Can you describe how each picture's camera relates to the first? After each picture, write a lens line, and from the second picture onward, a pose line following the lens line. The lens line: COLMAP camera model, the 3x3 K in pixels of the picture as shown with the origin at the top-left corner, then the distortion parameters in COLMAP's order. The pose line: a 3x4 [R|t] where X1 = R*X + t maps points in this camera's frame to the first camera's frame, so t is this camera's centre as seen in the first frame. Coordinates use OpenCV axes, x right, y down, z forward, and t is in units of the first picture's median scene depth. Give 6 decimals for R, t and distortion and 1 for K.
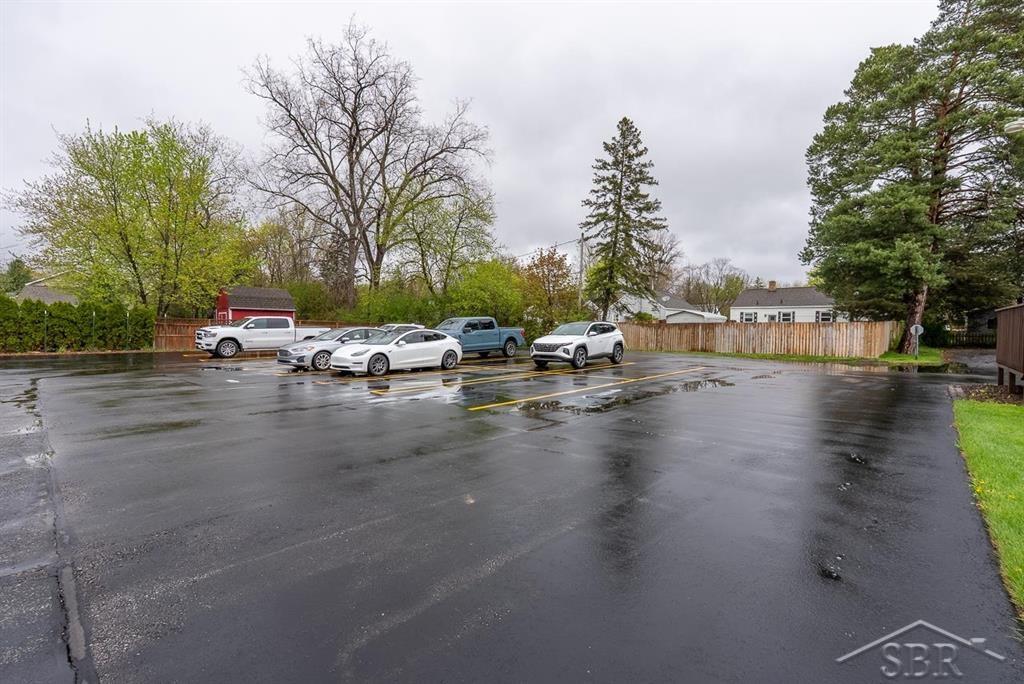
lens RADIAL K [[448.9, 0, 512.0], [0, 448.9, 342.0], [0, 0, 1]] dist [0.001870, -0.000345]
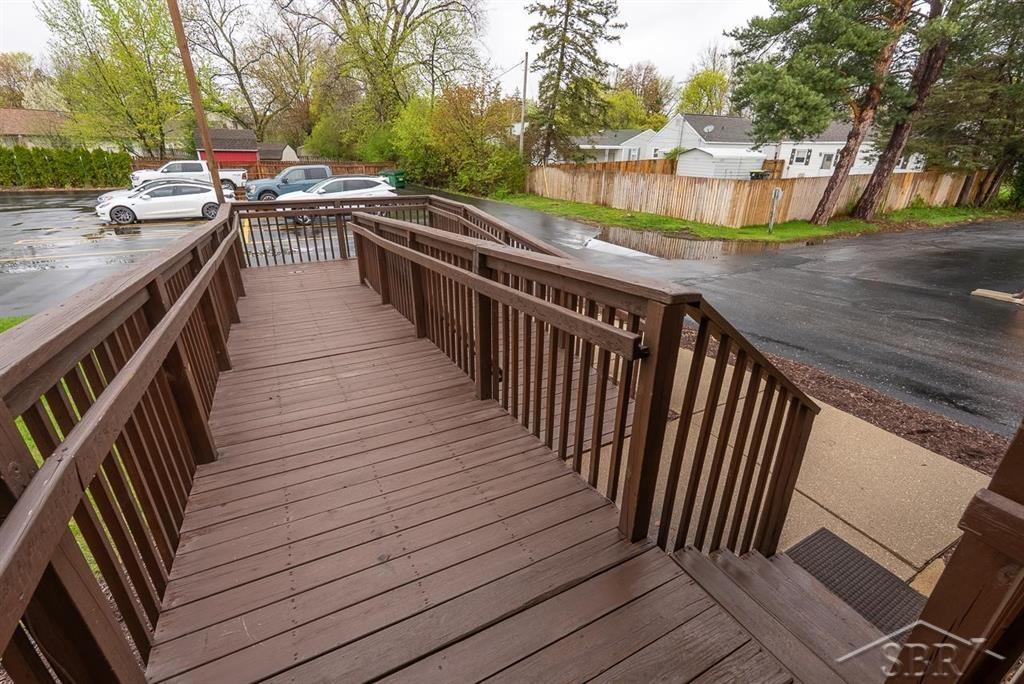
lens RADIAL K [[448.9, 0, 512.0], [0, 448.9, 342.0], [0, 0, 1]] dist [0.001870, -0.000345]
pose [[0.936334, 0.143025, -0.320659, 0.812145], [-0.018073, 0.931695, 0.362793, -0.065881], [0.350644, -0.333900, 0.874963, 0.109943]]
